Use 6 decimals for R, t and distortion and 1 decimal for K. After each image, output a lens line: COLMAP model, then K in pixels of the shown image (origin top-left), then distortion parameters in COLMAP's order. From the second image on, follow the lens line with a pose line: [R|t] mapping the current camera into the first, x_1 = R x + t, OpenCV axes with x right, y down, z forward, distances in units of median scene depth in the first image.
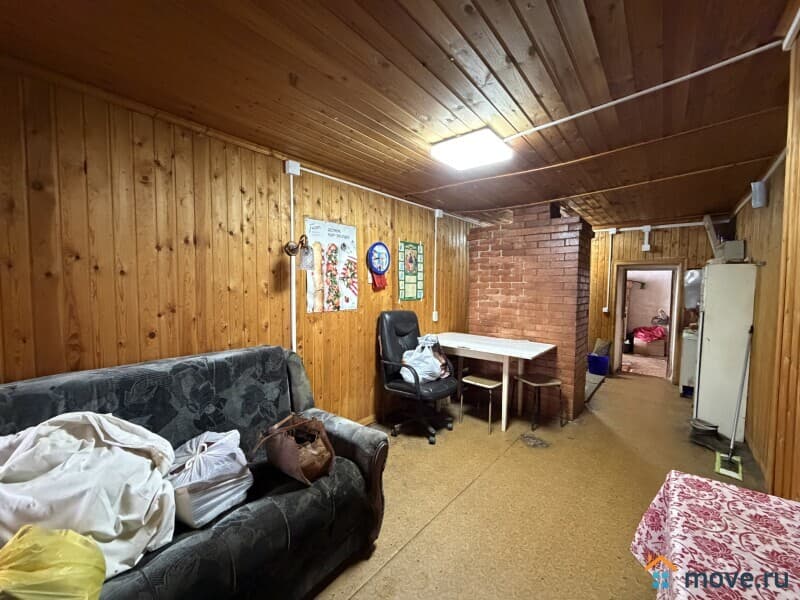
lens RADIAL K [[318.4, 0, 395.9], [0, 318.4, 300.8], [0, 0, 1]] dist [-0.001669, 0.000603]
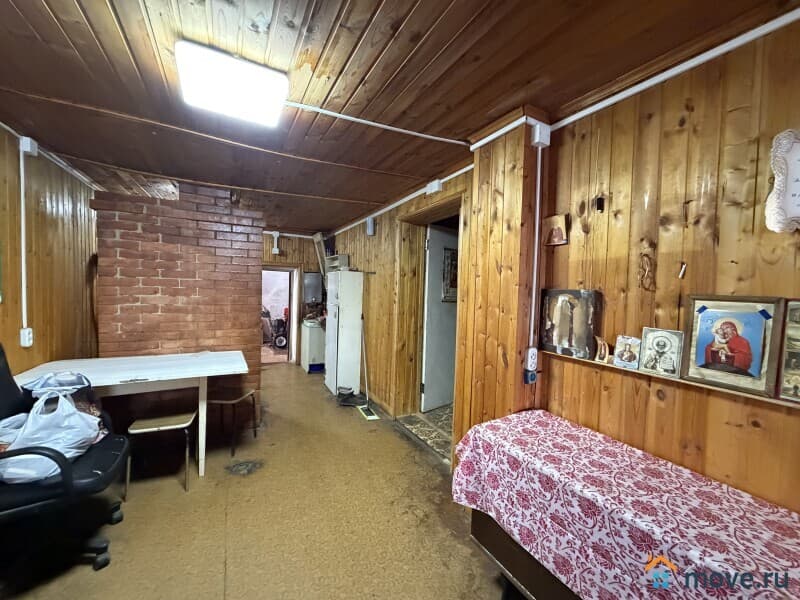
lens RADIAL K [[318.4, 0, 399.5], [0, 318.4, 300.6], [0, 0, 1]] dist [-0.001669, 0.000603]
pose [[0.360866, -0.032917, 0.932037, -0.180755], [0.019254, 0.999427, 0.027842, -0.019904], [-0.932419, 0.007898, 0.361293, 0.275282]]
